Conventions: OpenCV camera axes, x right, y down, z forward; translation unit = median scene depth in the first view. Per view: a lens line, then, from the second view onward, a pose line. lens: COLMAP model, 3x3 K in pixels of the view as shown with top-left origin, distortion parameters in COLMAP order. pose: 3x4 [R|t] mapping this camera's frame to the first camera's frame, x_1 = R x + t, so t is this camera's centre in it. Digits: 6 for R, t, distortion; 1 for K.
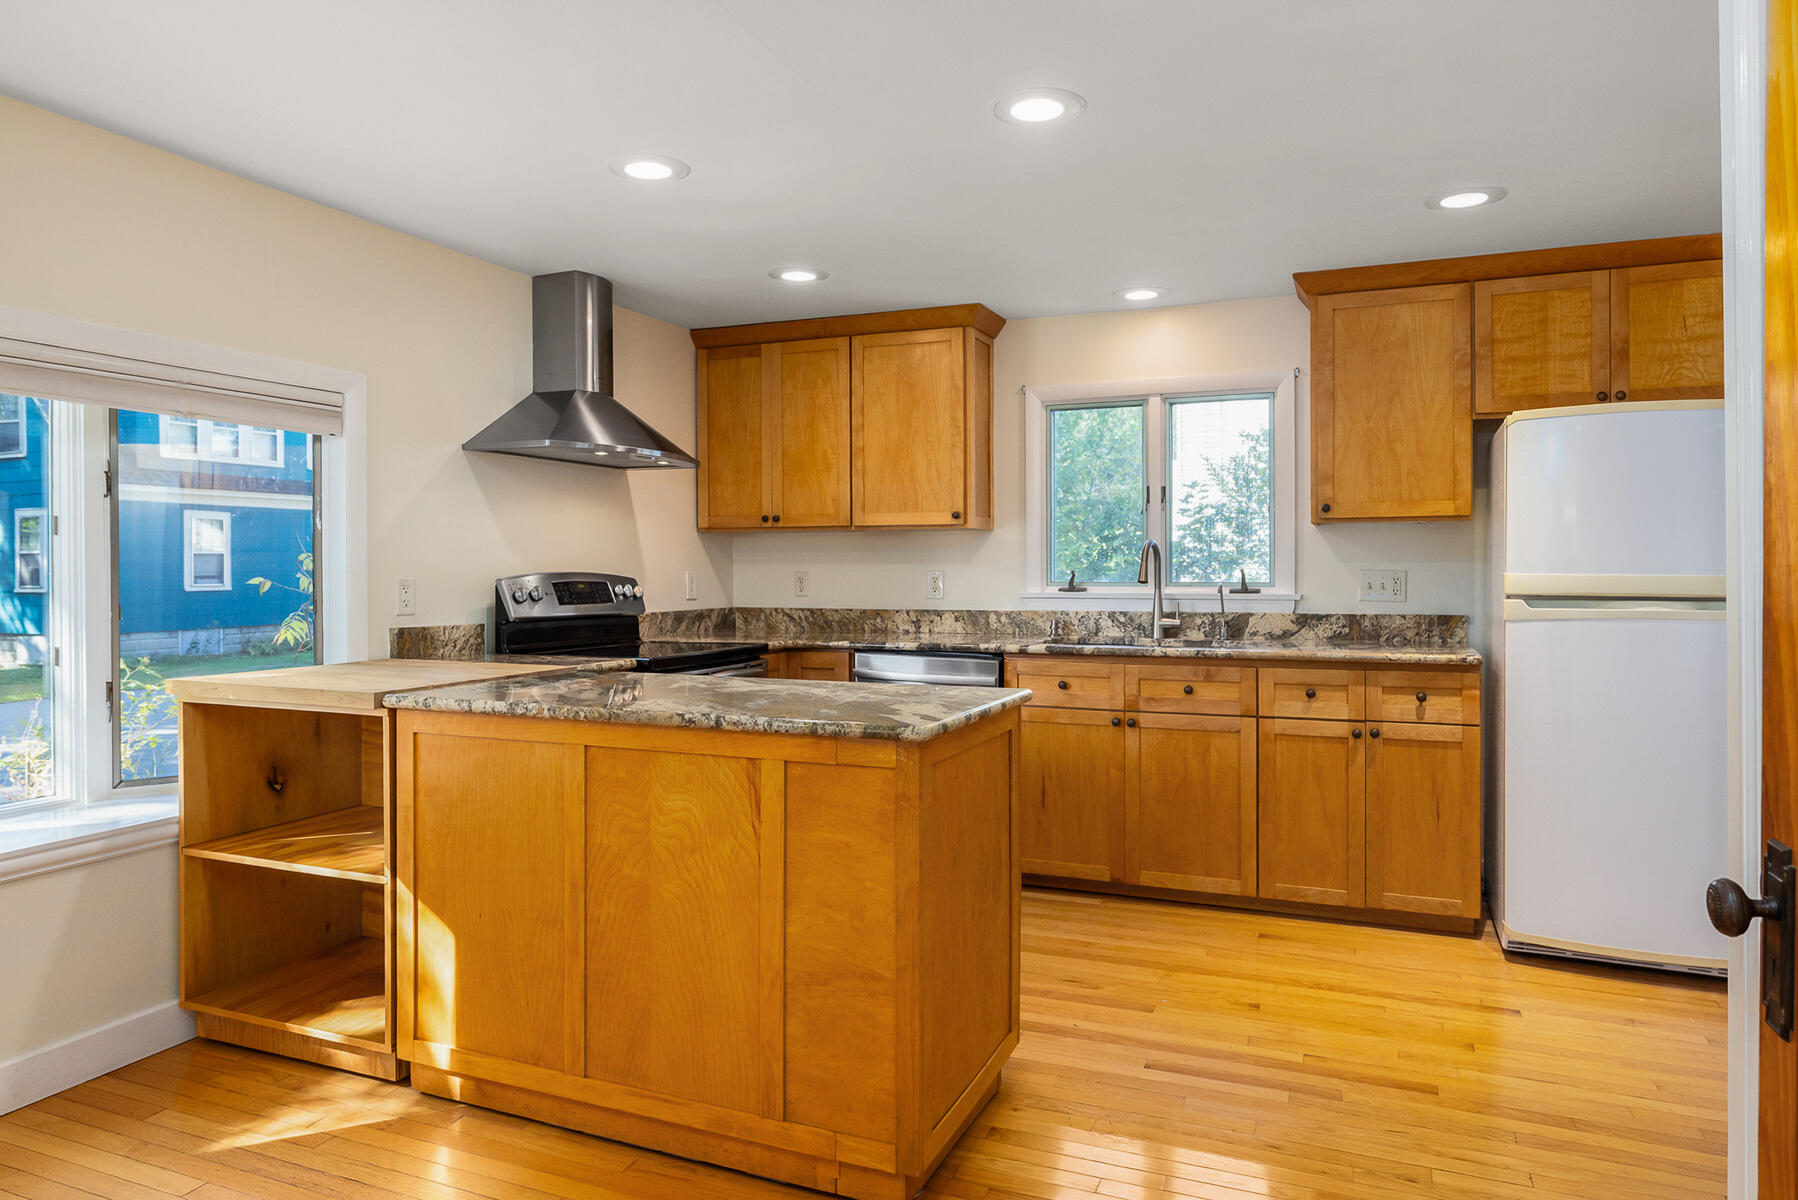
lens RADIAL K [[1137.6, 0, 897.1], [0, 1137.6, 589.3], [0, 0, 1]] dist [-0.005053, -0.001591]
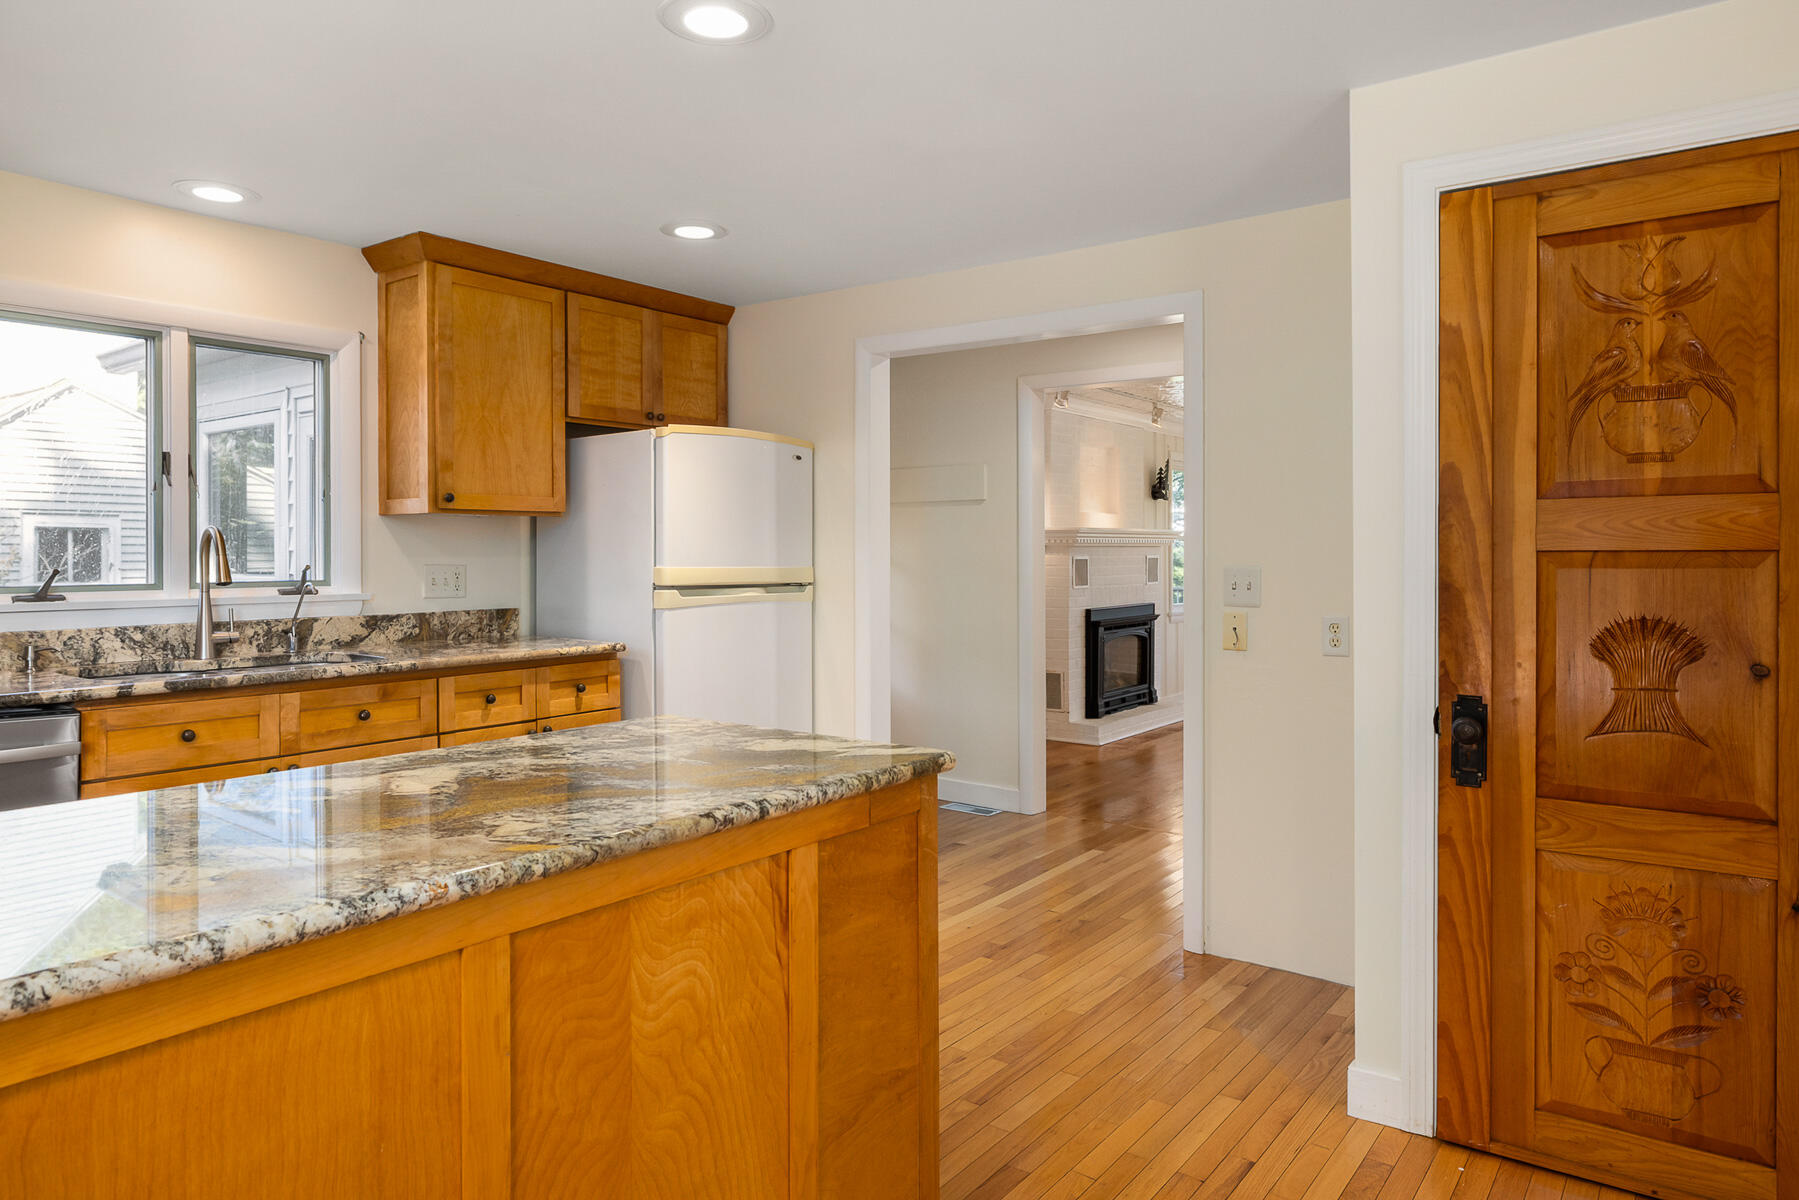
lens RADIAL K [[1138.2, 0, 898.8], [0, 1138.2, 566.4], [0, 0, 1]] dist [-0.005053, -0.001591]
pose [[0.248821, -0.009665, 0.968501, -0.421862], [0.020670, 0.999775, 0.004667, -0.012886], [-0.968329, 0.018858, 0.248965, 0.420566]]
